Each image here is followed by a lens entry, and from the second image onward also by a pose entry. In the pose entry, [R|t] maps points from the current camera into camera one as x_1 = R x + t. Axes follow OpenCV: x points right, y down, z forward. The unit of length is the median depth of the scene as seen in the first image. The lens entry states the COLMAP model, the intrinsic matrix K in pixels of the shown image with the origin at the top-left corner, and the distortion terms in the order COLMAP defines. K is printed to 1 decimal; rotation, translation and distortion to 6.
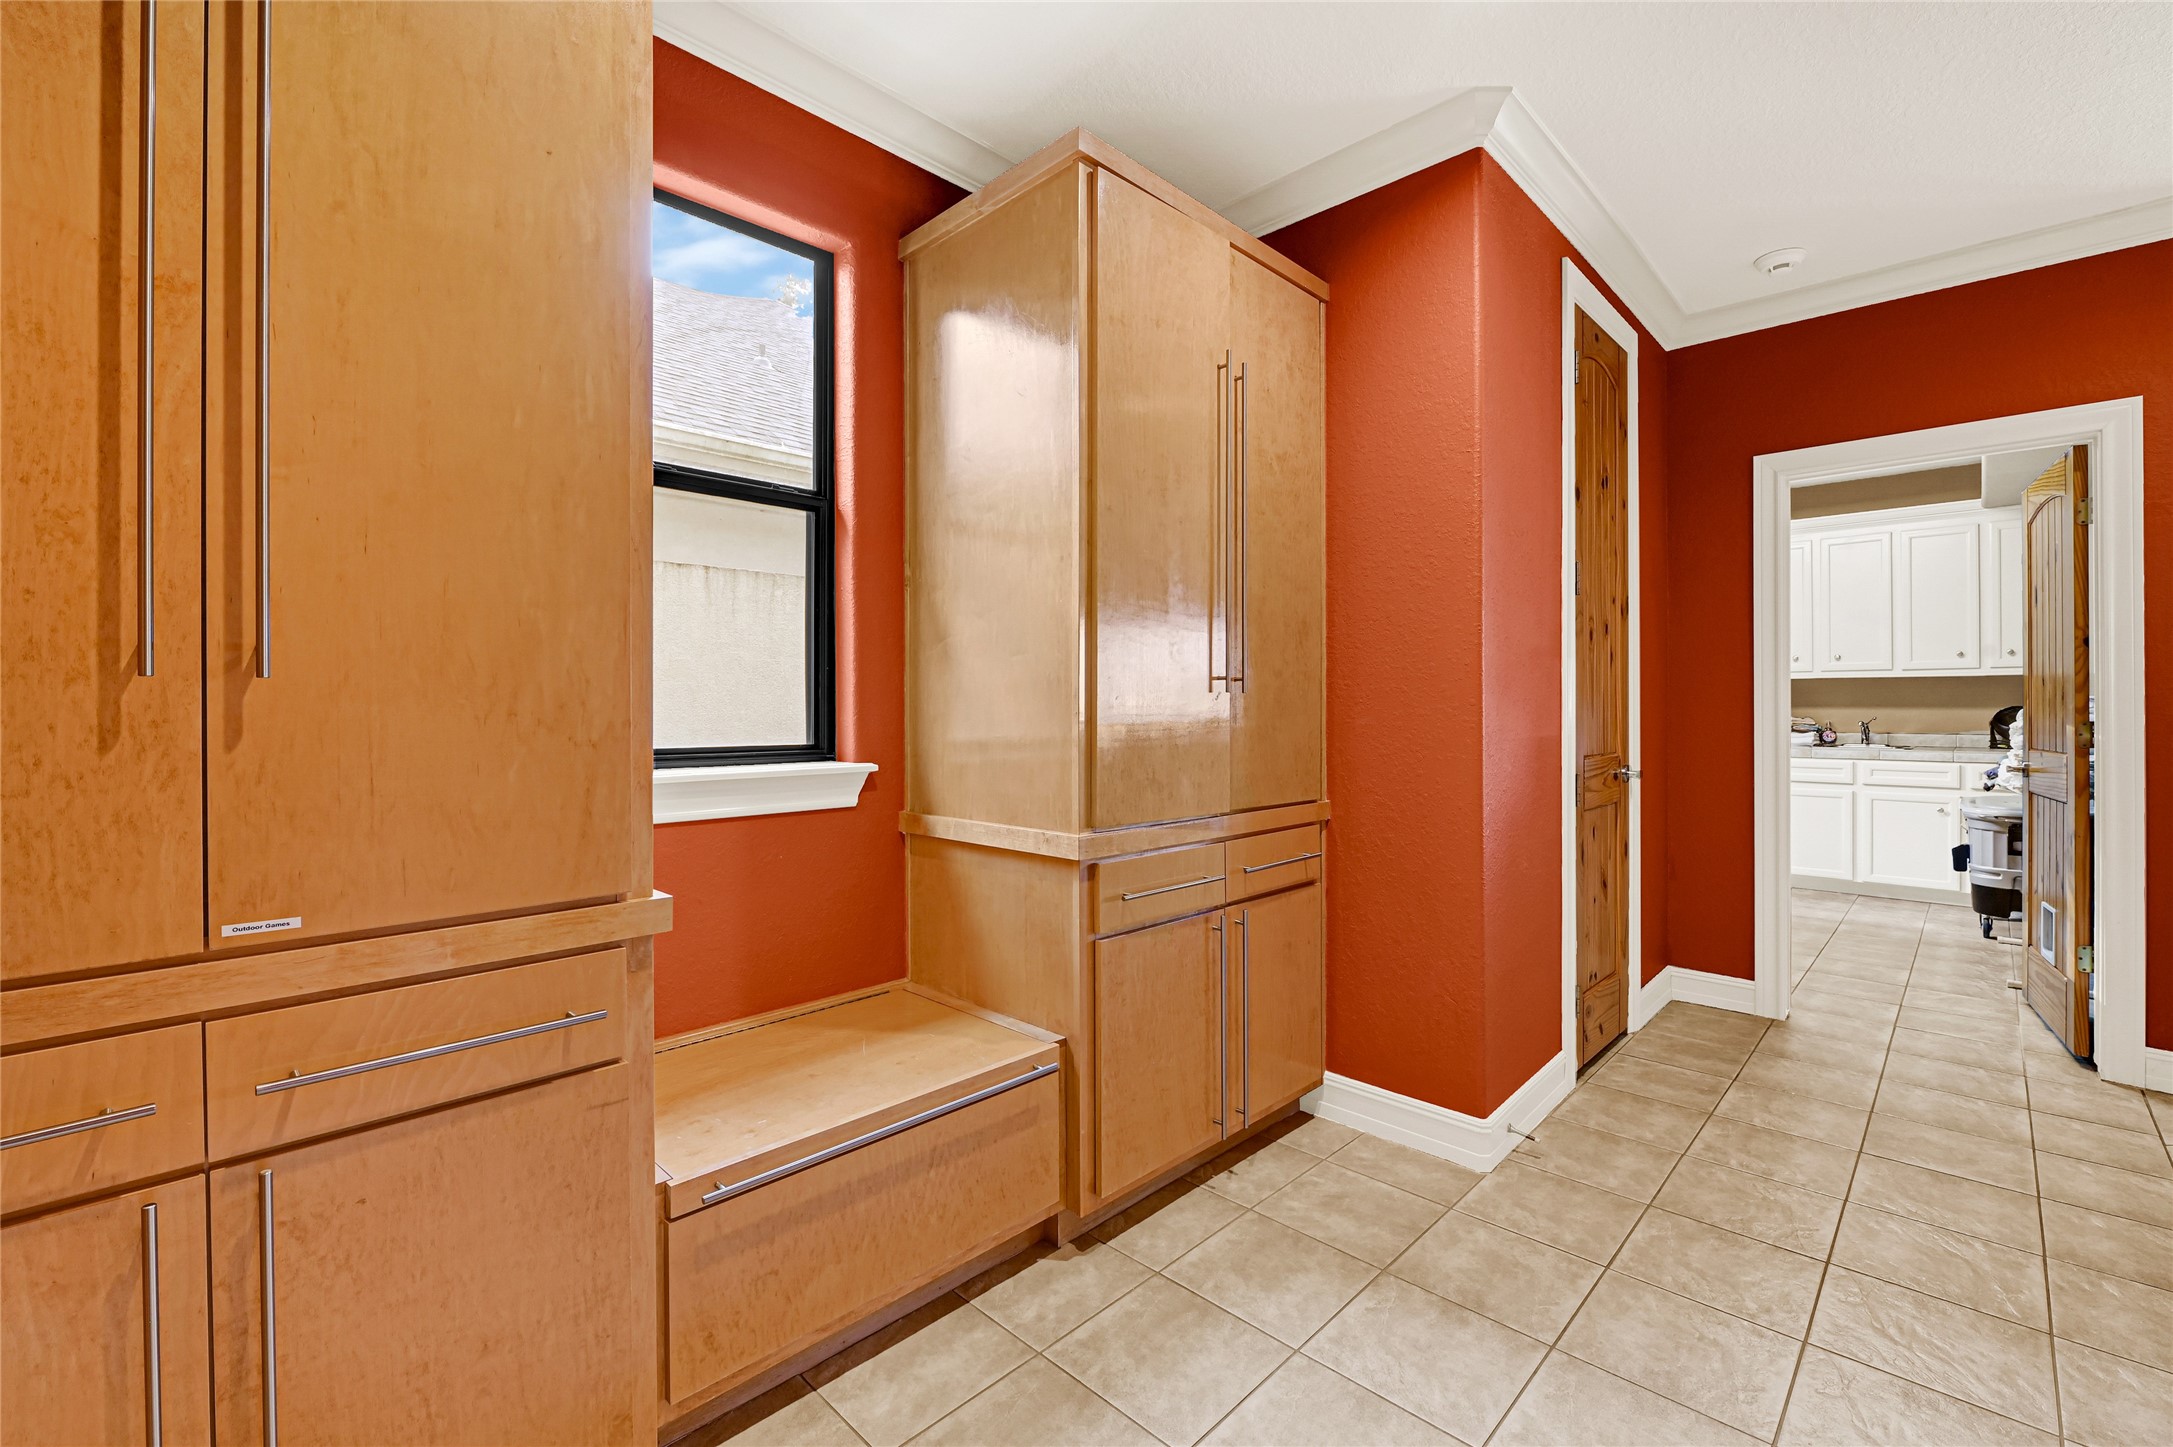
lens RADIAL K [[922.8, 0, 1094.3], [0, 922.8, 719.1], [0, 0, 1]] dist [-0.011699, 0.001777]
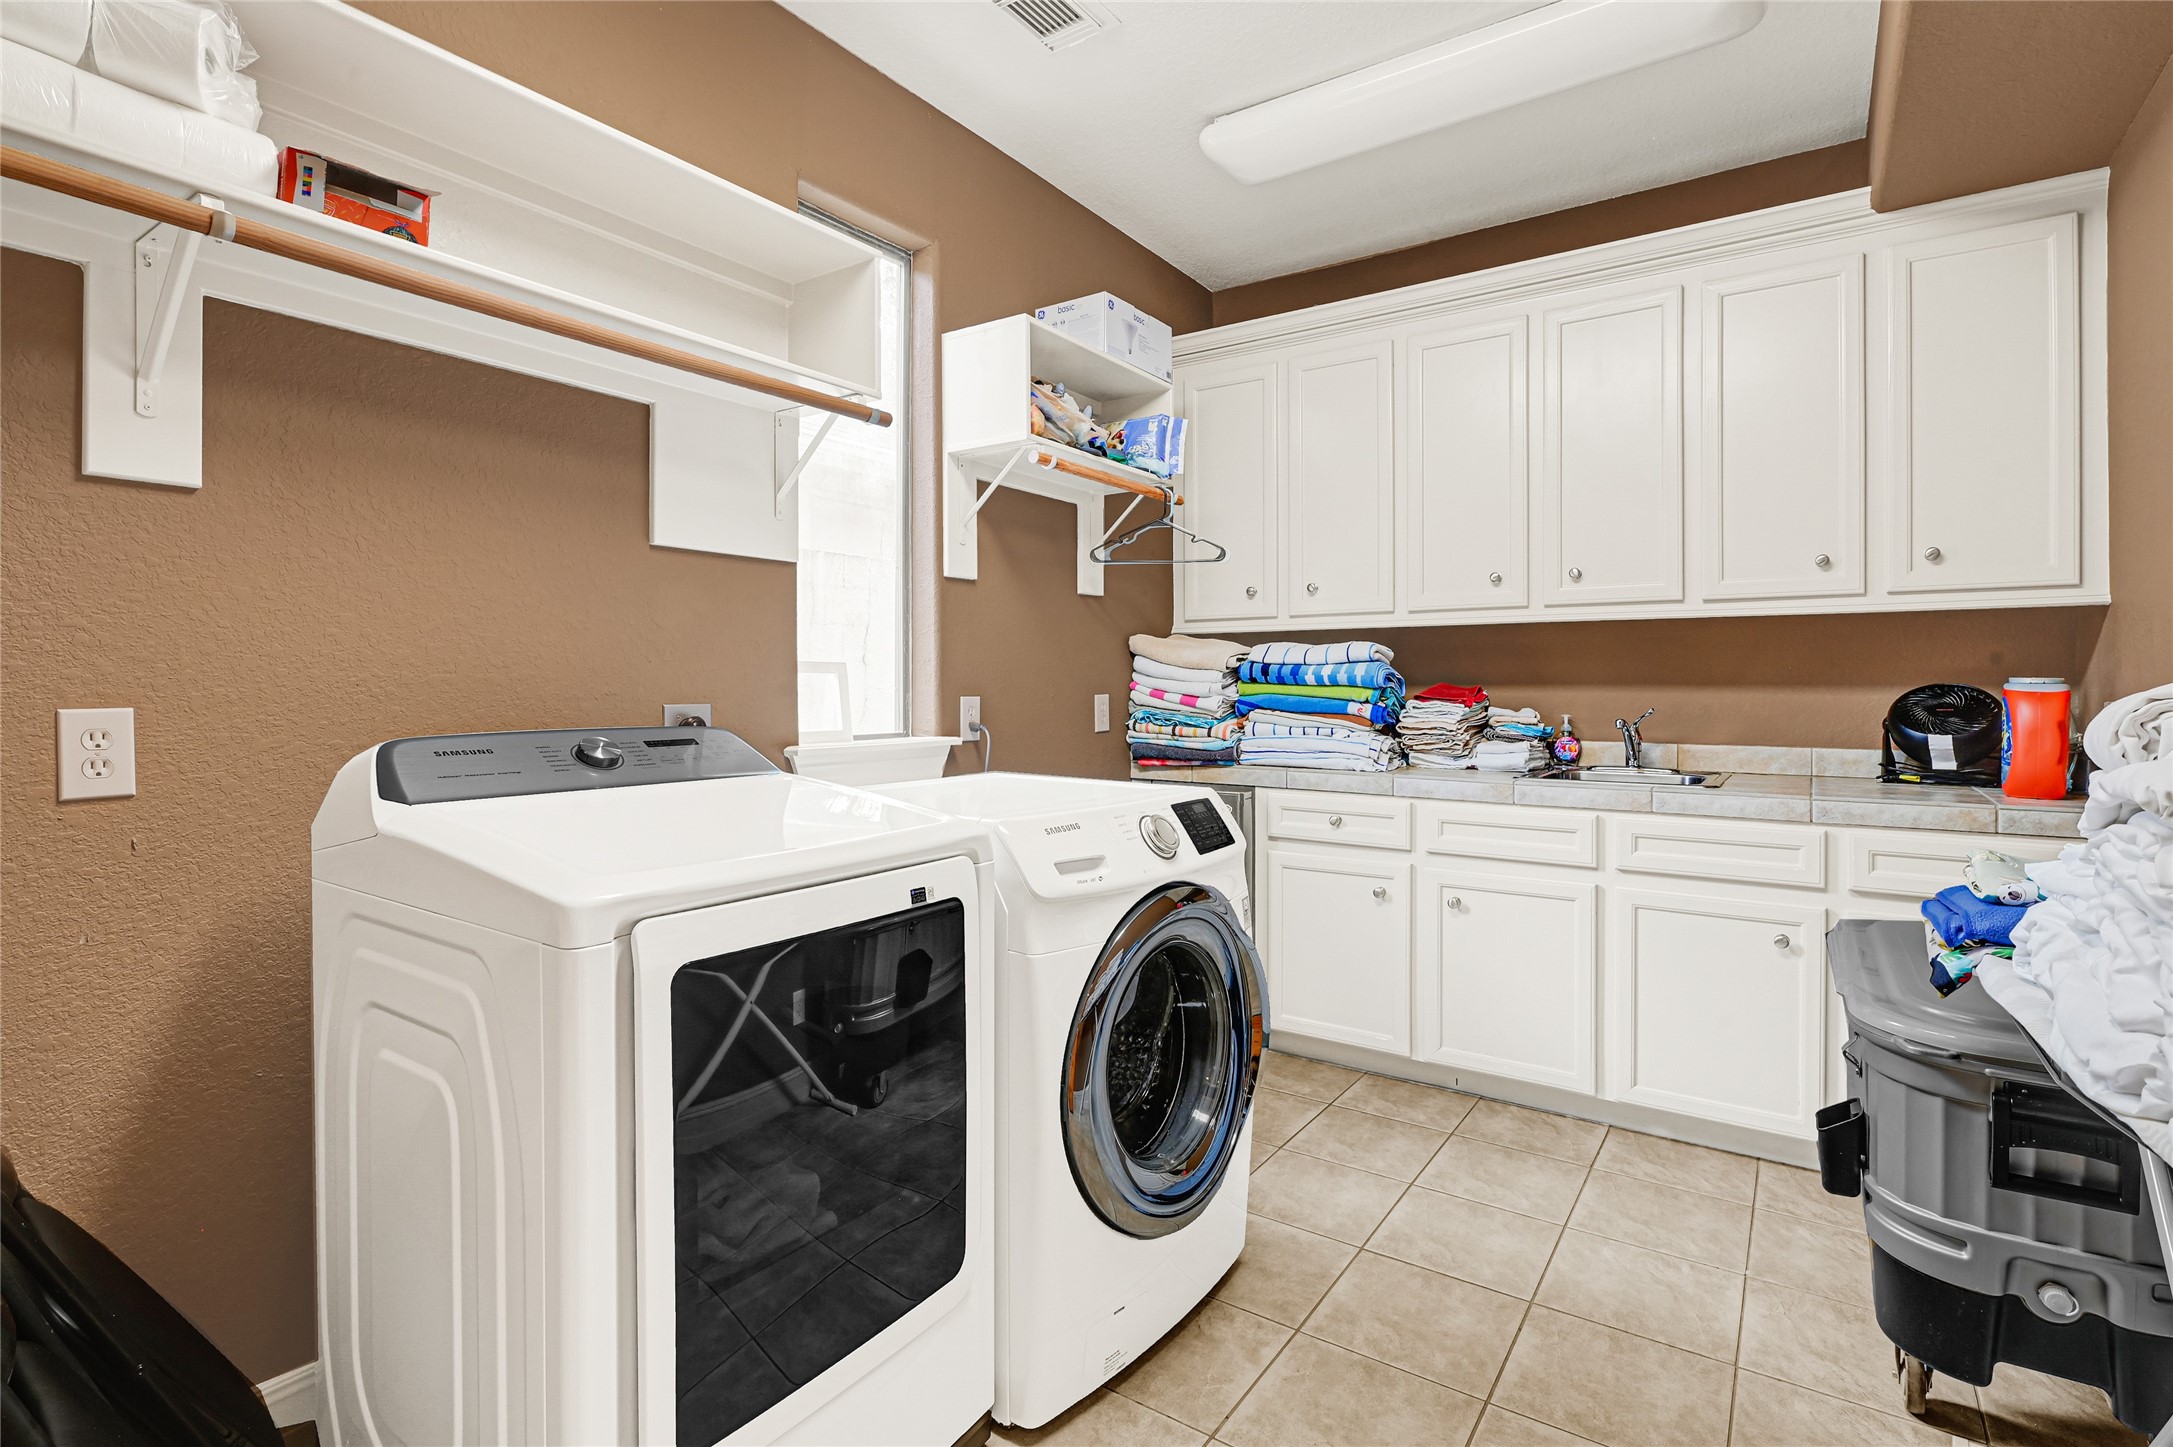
lens RADIAL K [[1081.2, 0, 1076.6], [0, 1081.2, 705.6], [0, 0, 1]] dist [-0.000023, -0.001534]
pose [[0.984518, 0.000300, 0.175284, 0.518222], [-0.000999, 0.999992, 0.003900, -0.005858], [-0.175282, -0.004014, 0.984510, 0.566935]]
